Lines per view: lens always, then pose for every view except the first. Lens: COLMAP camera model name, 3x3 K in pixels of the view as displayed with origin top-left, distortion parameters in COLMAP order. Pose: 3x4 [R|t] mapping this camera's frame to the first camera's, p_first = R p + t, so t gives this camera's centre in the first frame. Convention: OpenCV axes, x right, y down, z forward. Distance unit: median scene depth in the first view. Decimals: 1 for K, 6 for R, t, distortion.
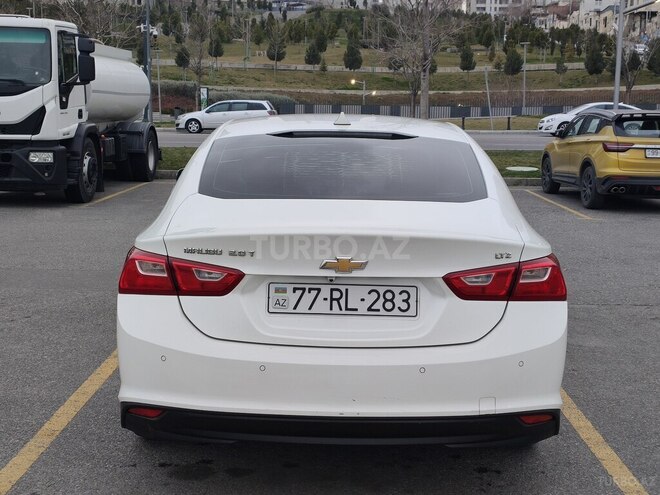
lens RADIAL K [[873.2, 0, 329.7], [0, 873.2, 257.3], [0, 0, 1]] dist [0.058289, -0.026830]
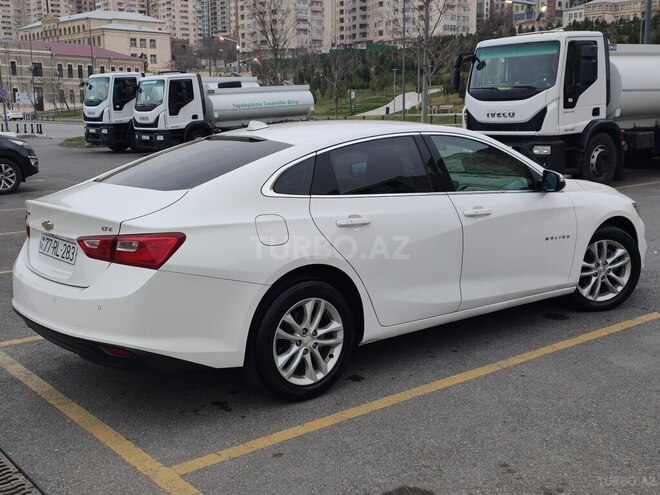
lens RADIAL K [[772.1, 0, 330.0], [0, 772.1, 247.5], [0, 0, 1]] dist [0.035415, -0.002308]
pose [[0.645367, 0.102318, -0.756989, 1.340960], [-0.090887, 0.994234, 0.056900, -0.073686], [0.758446, 0.032079, 0.650946, 0.467686]]
